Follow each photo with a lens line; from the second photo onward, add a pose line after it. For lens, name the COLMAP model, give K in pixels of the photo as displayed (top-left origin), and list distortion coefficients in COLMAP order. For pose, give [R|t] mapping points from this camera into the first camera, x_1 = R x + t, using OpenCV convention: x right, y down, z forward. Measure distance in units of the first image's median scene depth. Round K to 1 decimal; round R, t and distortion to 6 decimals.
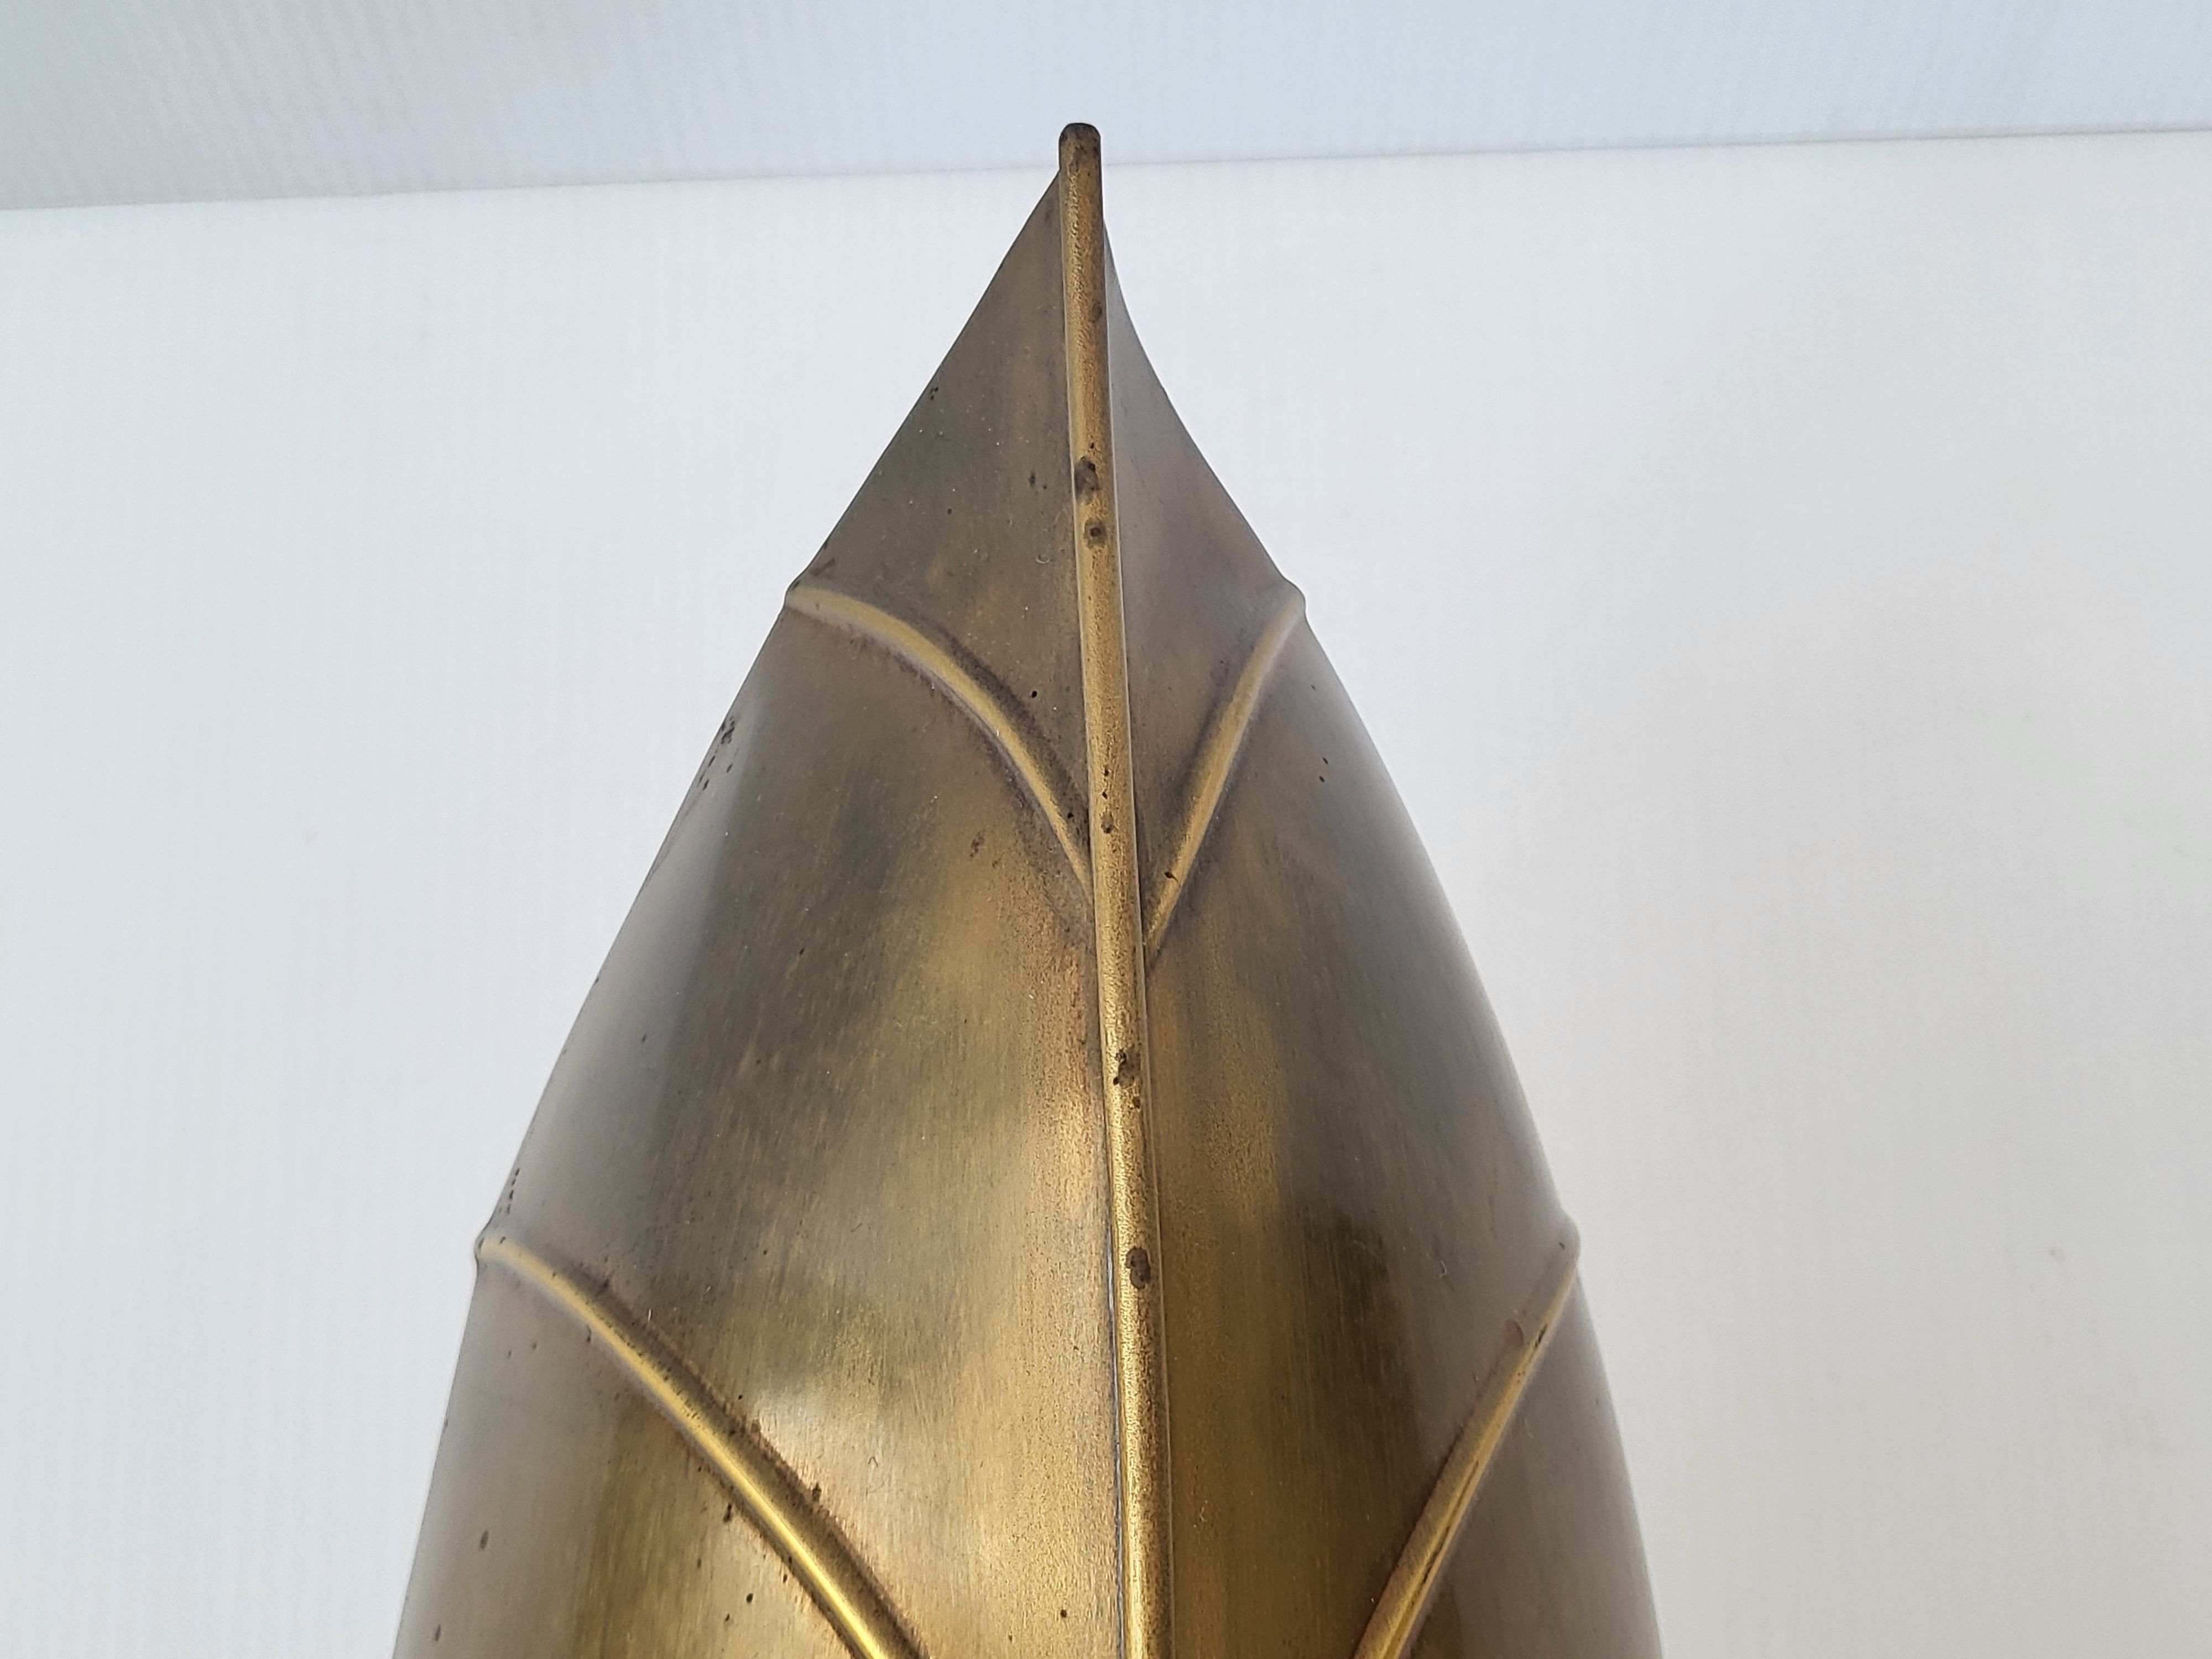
lens RADIAL K [[2791.4, 0, 1108.5], [0, 2791.4, 837.7], [0, 0, 1]] dist [0.016501, 0.000000]
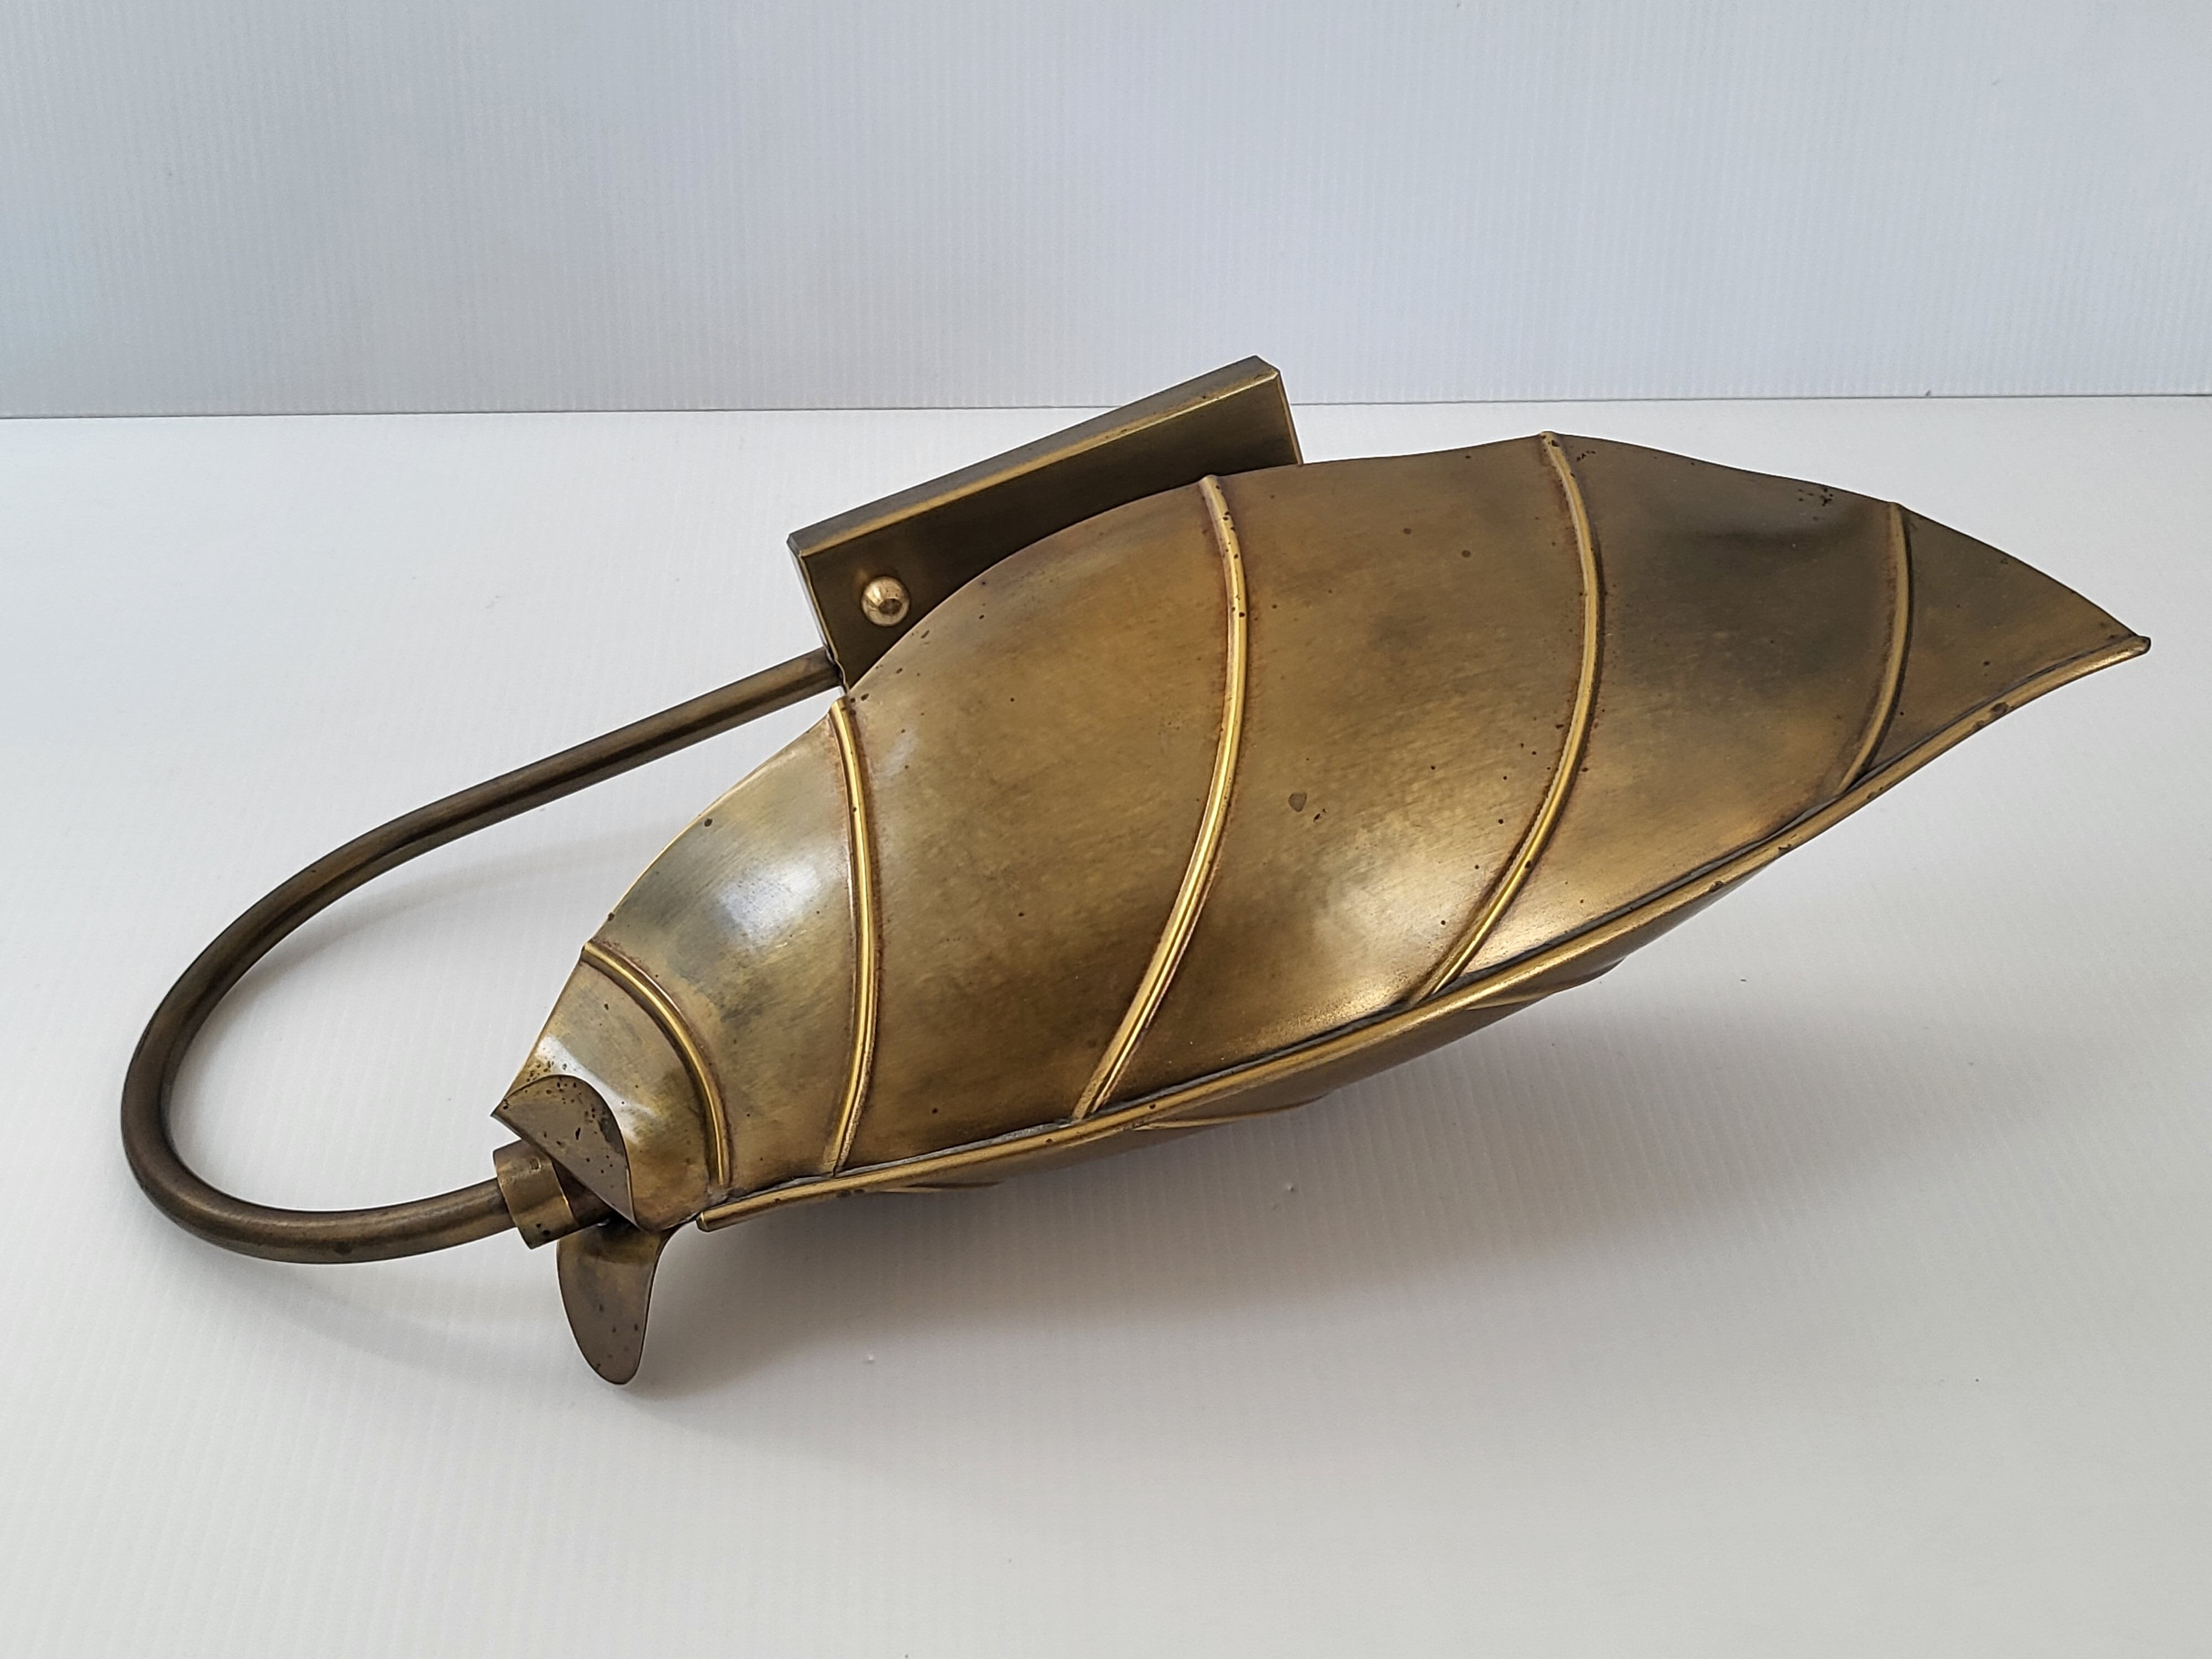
lens RADIAL K [[2791.4, 0, 1095.5], [0, 2791.4, 832.0], [0, 0, 1]] dist [0.016501, 0.000000]
pose [[0.225187, 0.833419, 0.504682, -1.284385], [-0.972775, 0.221435, 0.068378, 0.466532], [-0.054767, -0.506340, 0.860593, -0.979453]]
